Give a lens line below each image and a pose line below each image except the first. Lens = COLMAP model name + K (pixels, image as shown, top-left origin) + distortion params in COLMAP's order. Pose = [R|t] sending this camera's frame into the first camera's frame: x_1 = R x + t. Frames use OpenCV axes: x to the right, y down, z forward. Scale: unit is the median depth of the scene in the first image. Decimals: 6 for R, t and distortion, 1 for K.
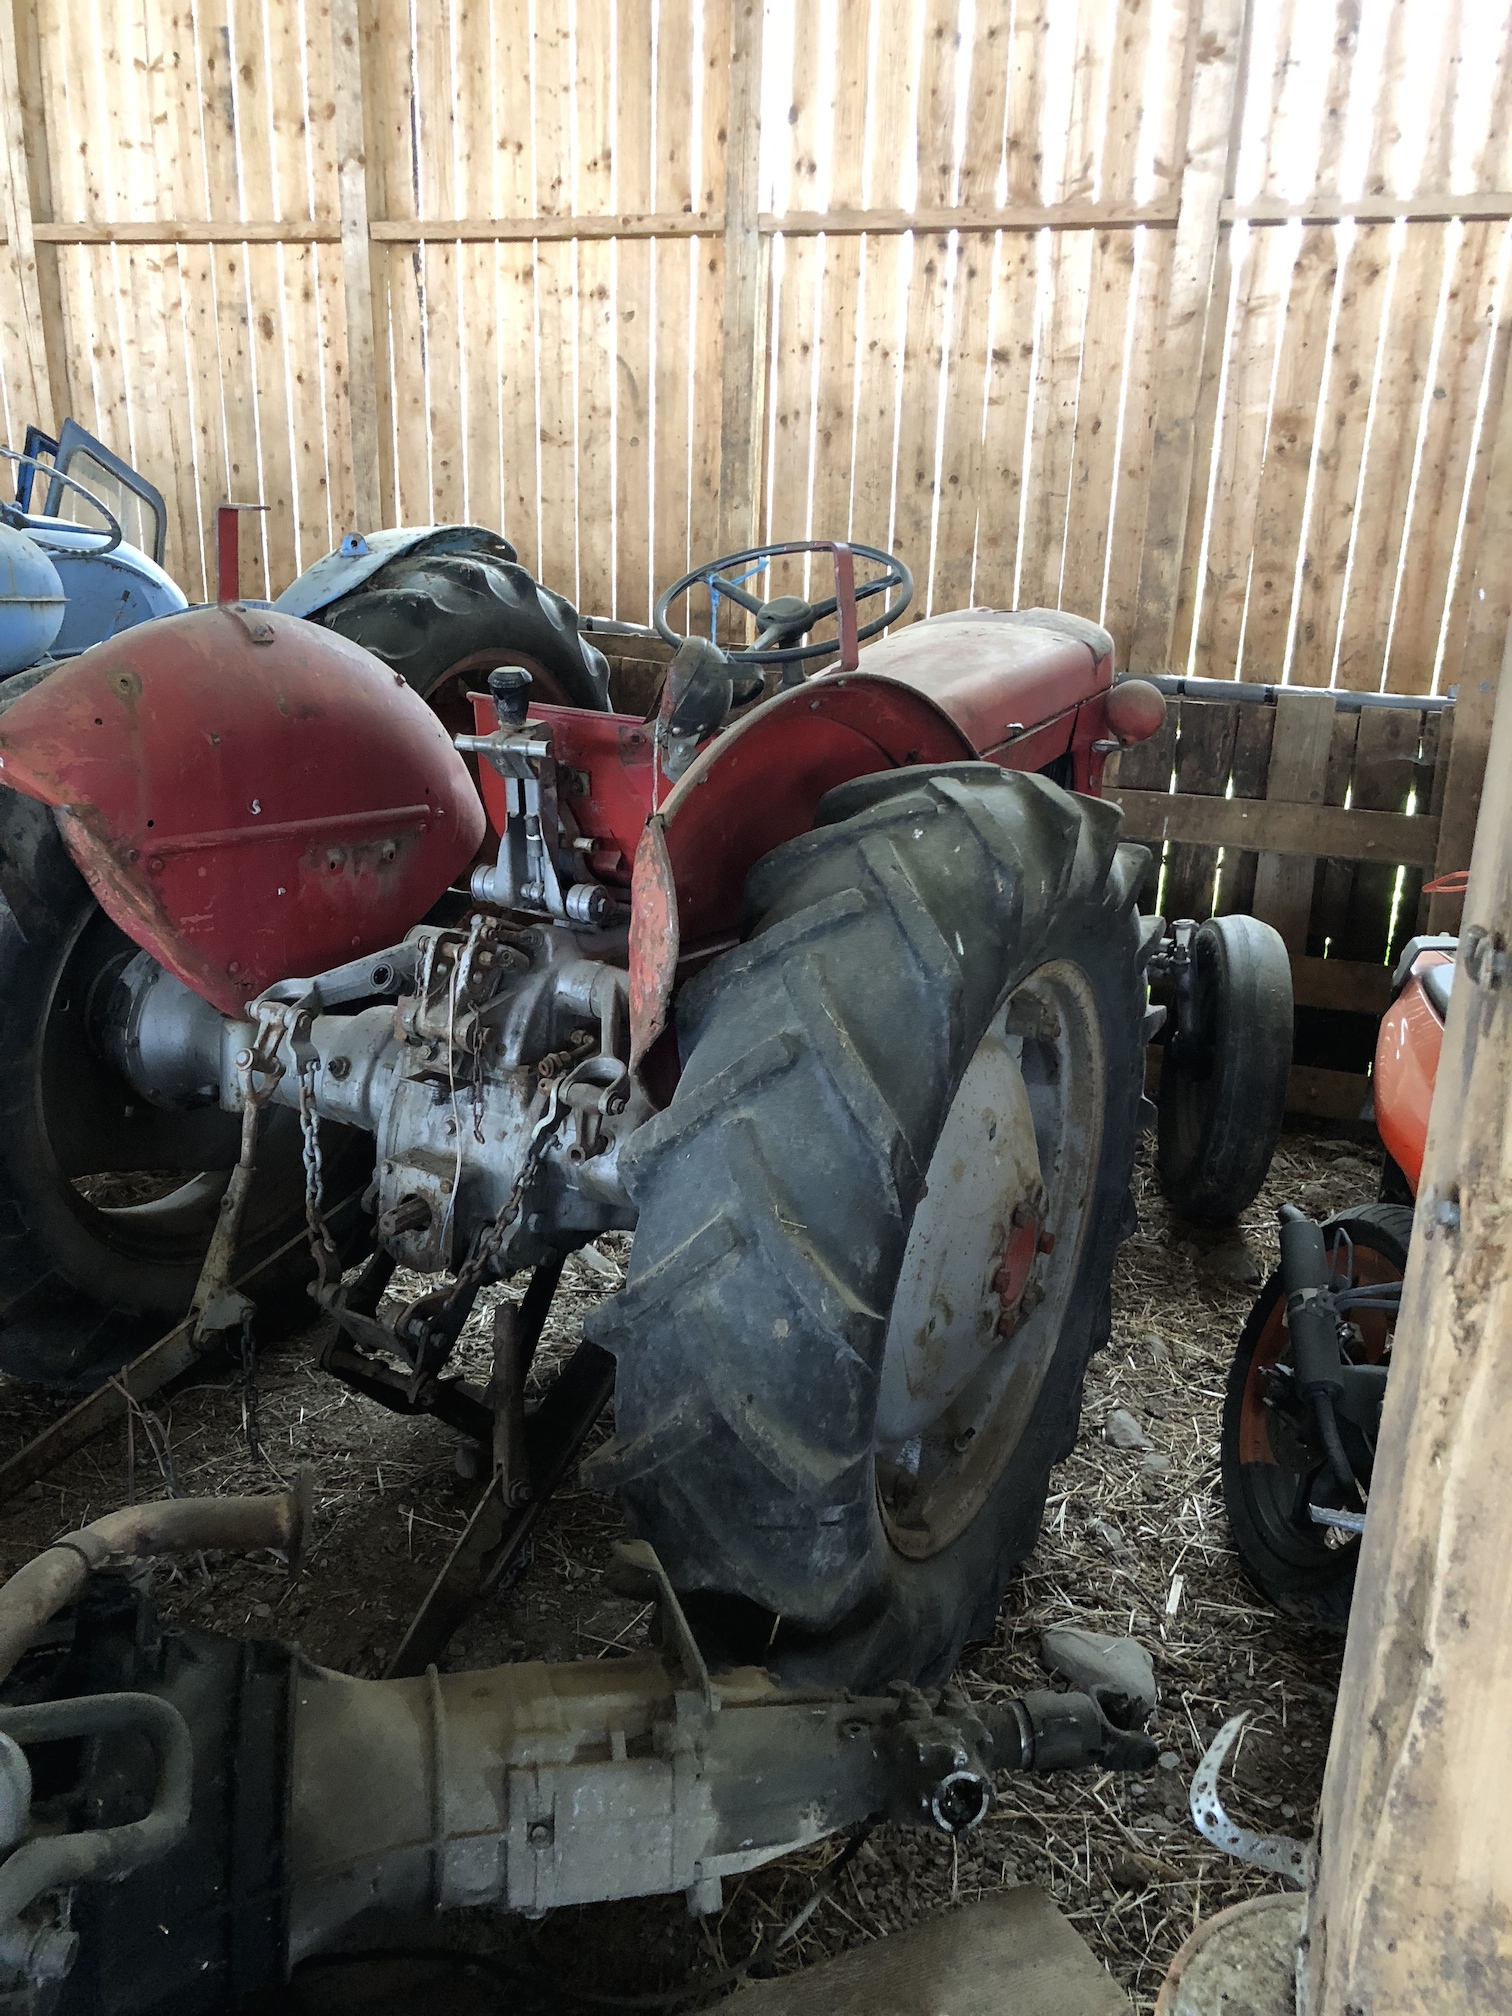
lens RADIAL K [[1656.6, 0, 760.2], [0, 1656.6, 1001.5], [0, 0, 1]] dist [0.017571, 0.001275]
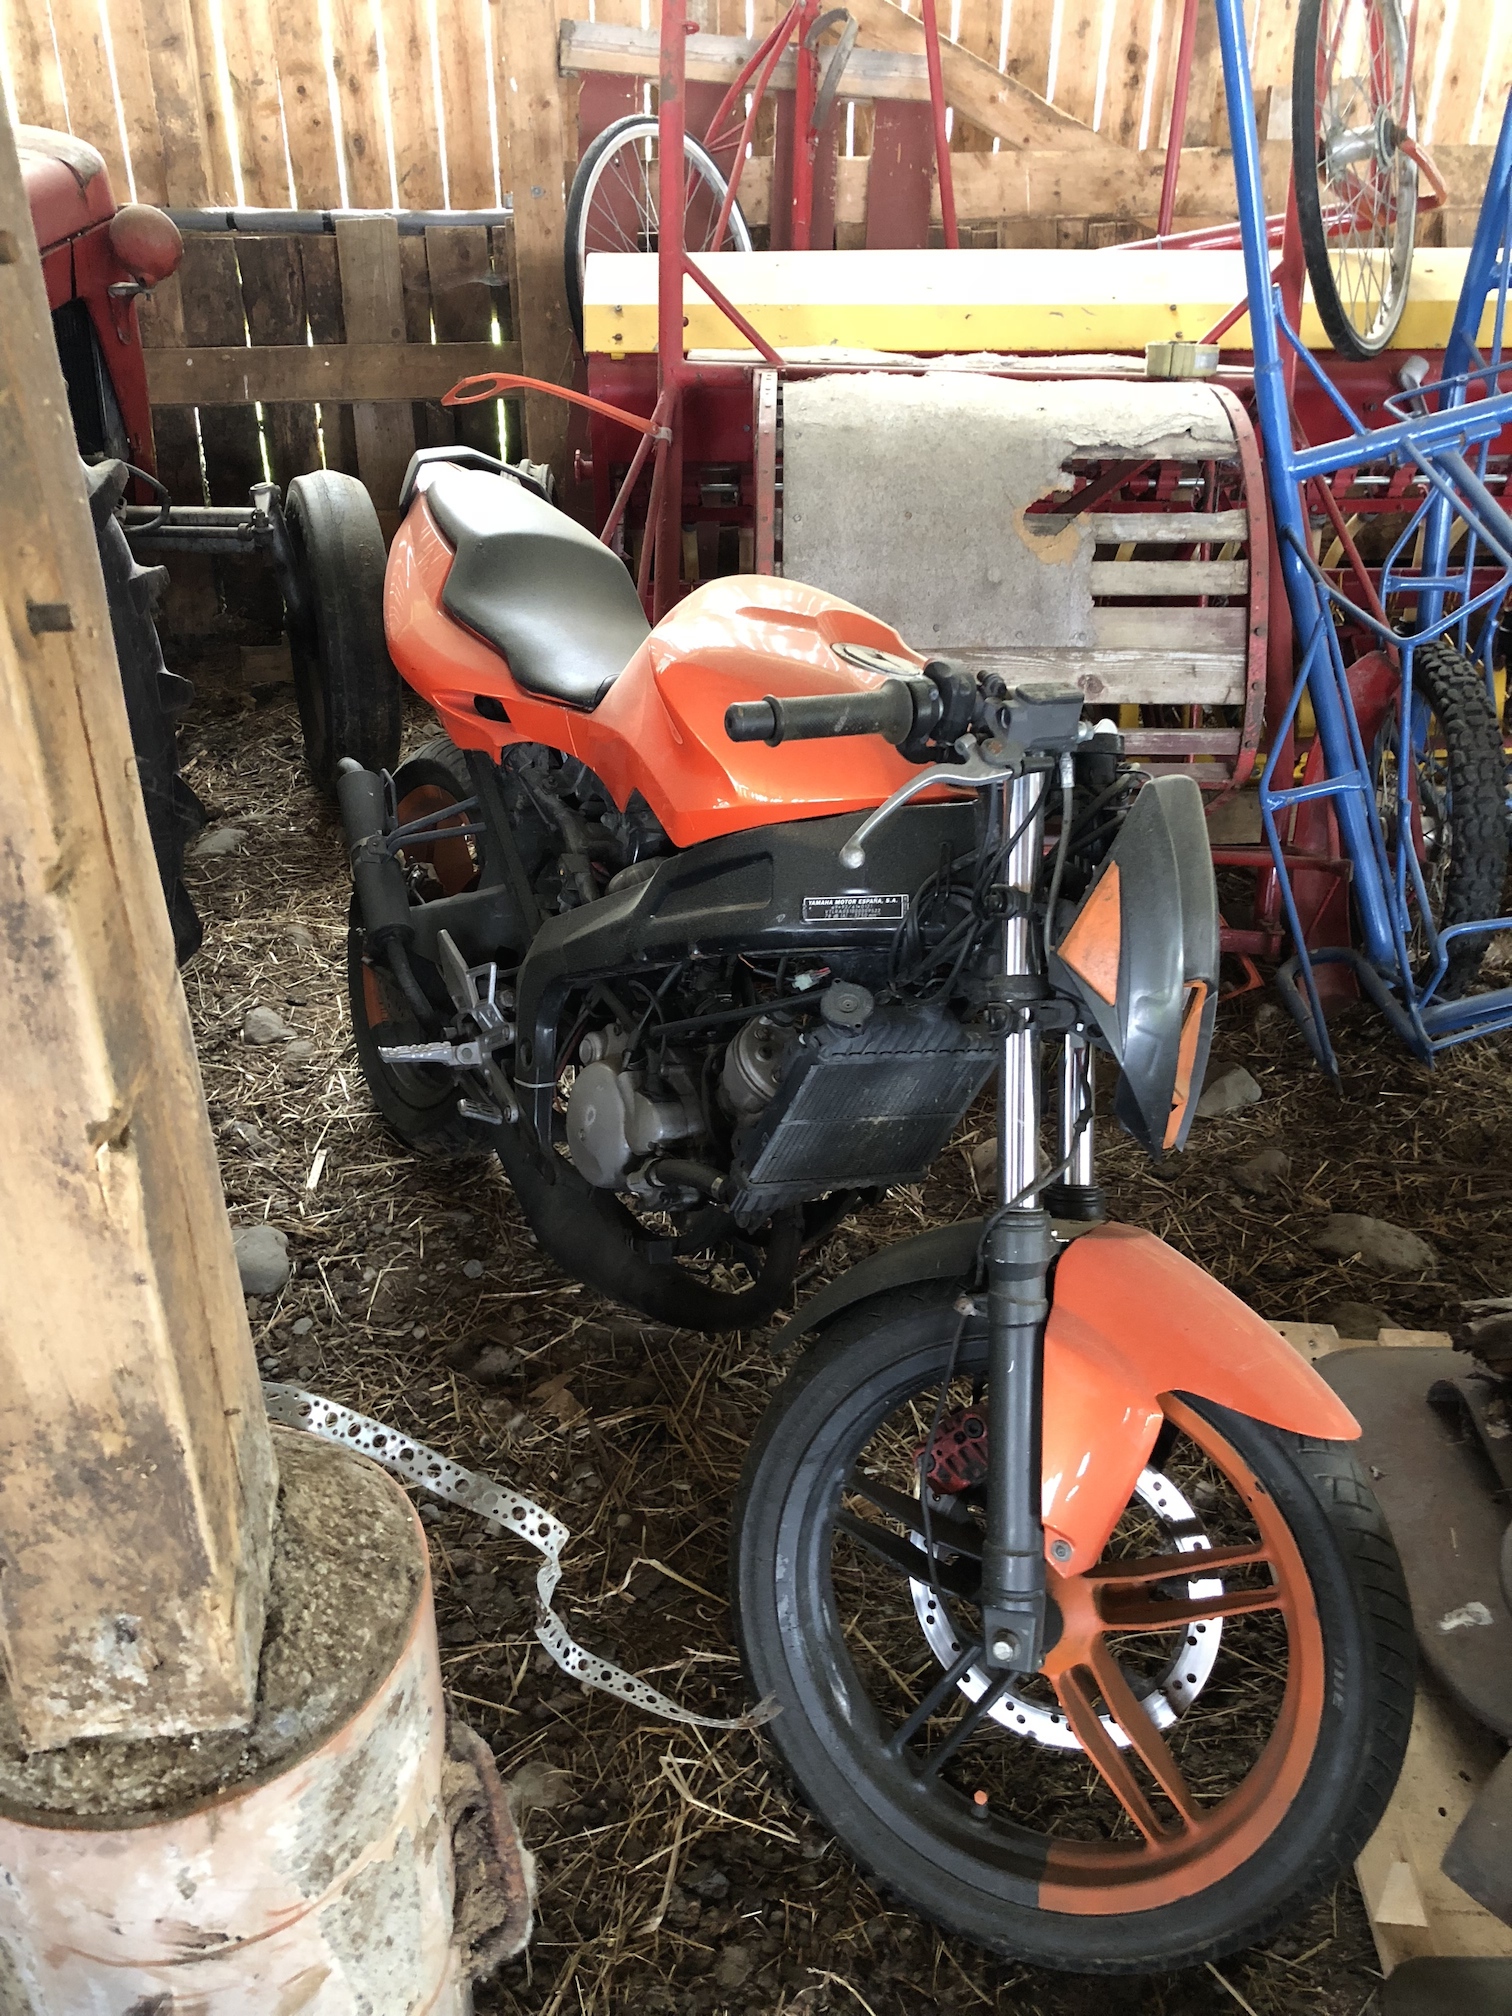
lens RADIAL K [[1656.6, 0, 739.9], [0, 1656.6, 994.4], [0, 0, 1]] dist [0.017571, 0.001275]
pose [[0.899893, -0.249752, 0.357515, 0.107126], [0.163752, 0.953301, 0.253778, 0.034376], [-0.404201, -0.169829, 0.898765, 0.019579]]
